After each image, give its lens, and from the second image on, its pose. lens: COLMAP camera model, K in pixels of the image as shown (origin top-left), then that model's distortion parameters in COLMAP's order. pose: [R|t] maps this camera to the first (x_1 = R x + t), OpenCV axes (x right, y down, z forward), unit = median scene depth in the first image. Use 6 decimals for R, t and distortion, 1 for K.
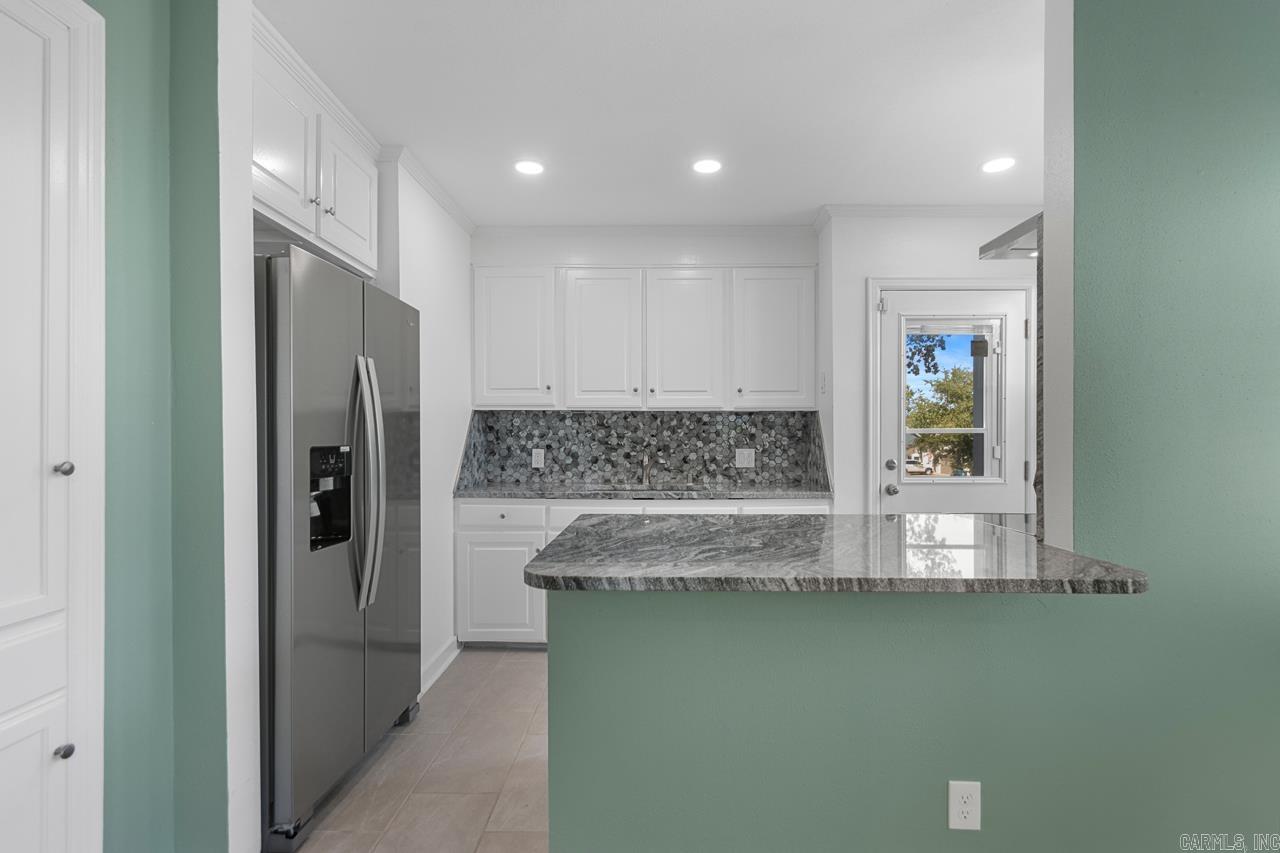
lens RADIAL K [[598.4, 0, 649.7], [0, 598.4, 436.8], [0, 0, 1]] dist [0.008656, -0.008426]
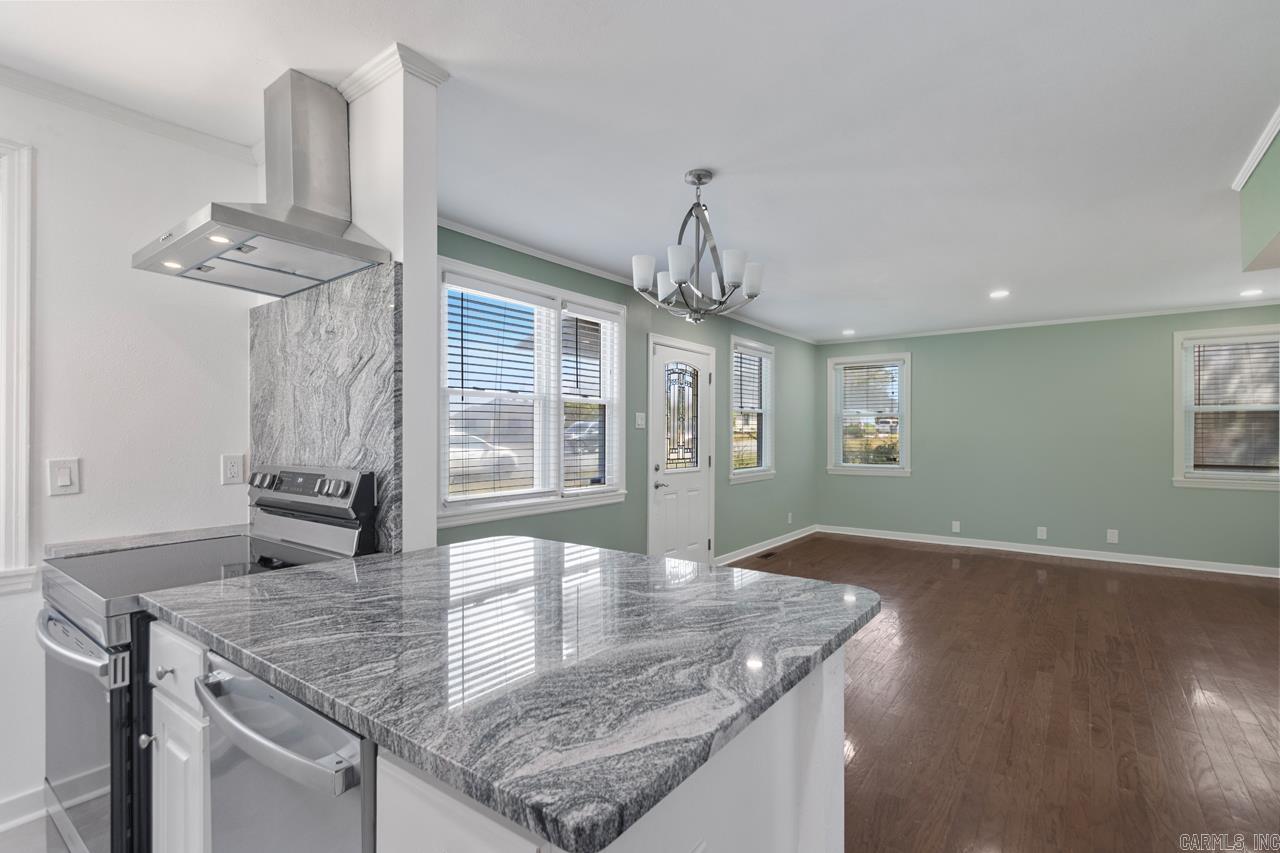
lens RADIAL K [[598.4, 0, 654.1], [0, 598.4, 428.6], [0, 0, 1]] dist [0.008656, -0.008426]
pose [[-0.818176, 0.005546, 0.574942, -0.162932], [0.000505, 0.999960, -0.008927, -0.019959], [-0.574968, -0.007014, -0.818146, 0.693147]]
